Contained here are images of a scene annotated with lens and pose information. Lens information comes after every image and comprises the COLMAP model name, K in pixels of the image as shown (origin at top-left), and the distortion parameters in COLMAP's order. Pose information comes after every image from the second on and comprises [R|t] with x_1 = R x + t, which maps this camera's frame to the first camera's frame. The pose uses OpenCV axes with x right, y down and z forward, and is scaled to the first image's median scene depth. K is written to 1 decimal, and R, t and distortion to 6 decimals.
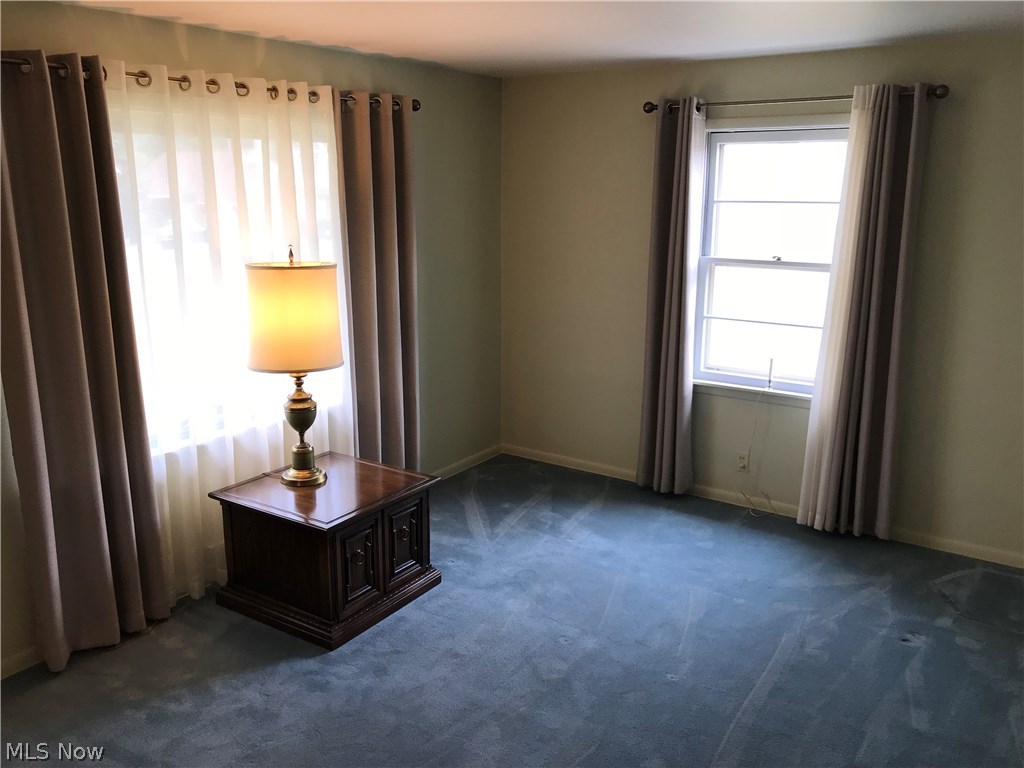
lens RADIAL K [[851.4, 0, 512.0], [0, 851.4, 384.0], [0, 0, 1]] dist [-0.003025, 0.001972]
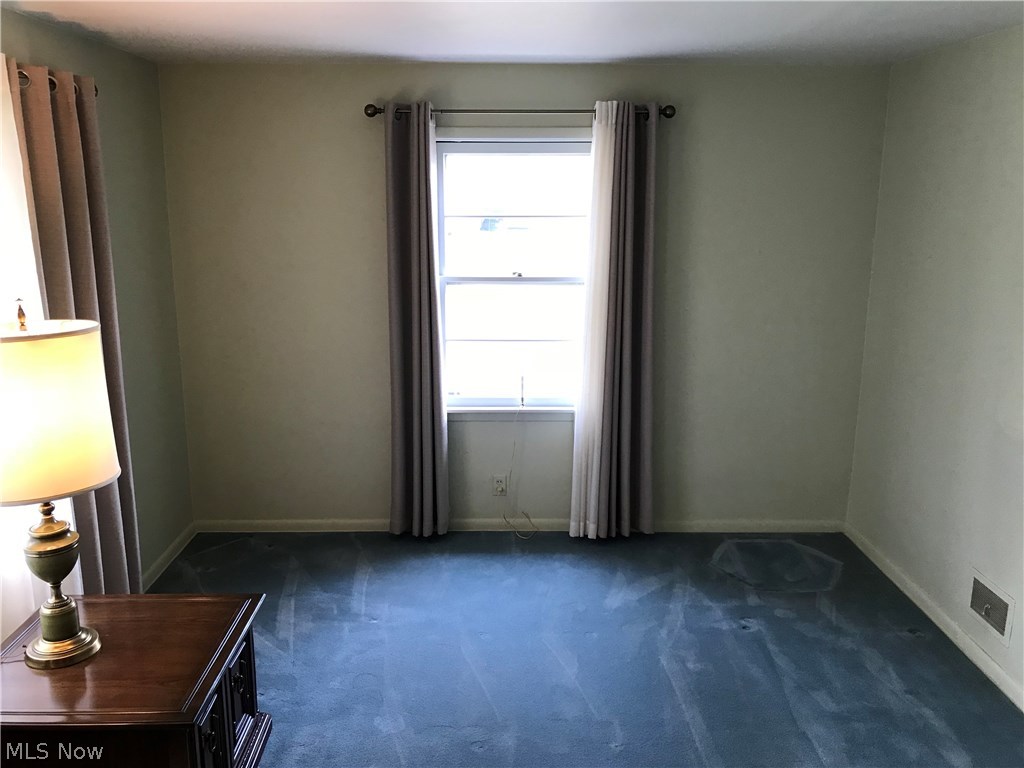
lens RADIAL K [[844.1, 0, 510.1], [0, 844.1, 377.4], [0, 0, 1]] dist [0.115089, -0.224179]
pose [[0.810969, -0.125197, 0.571537, -0.272847], [0.131678, 0.990832, 0.030203, -0.062315], [-0.570079, 0.050765, 0.820020, 0.219666]]
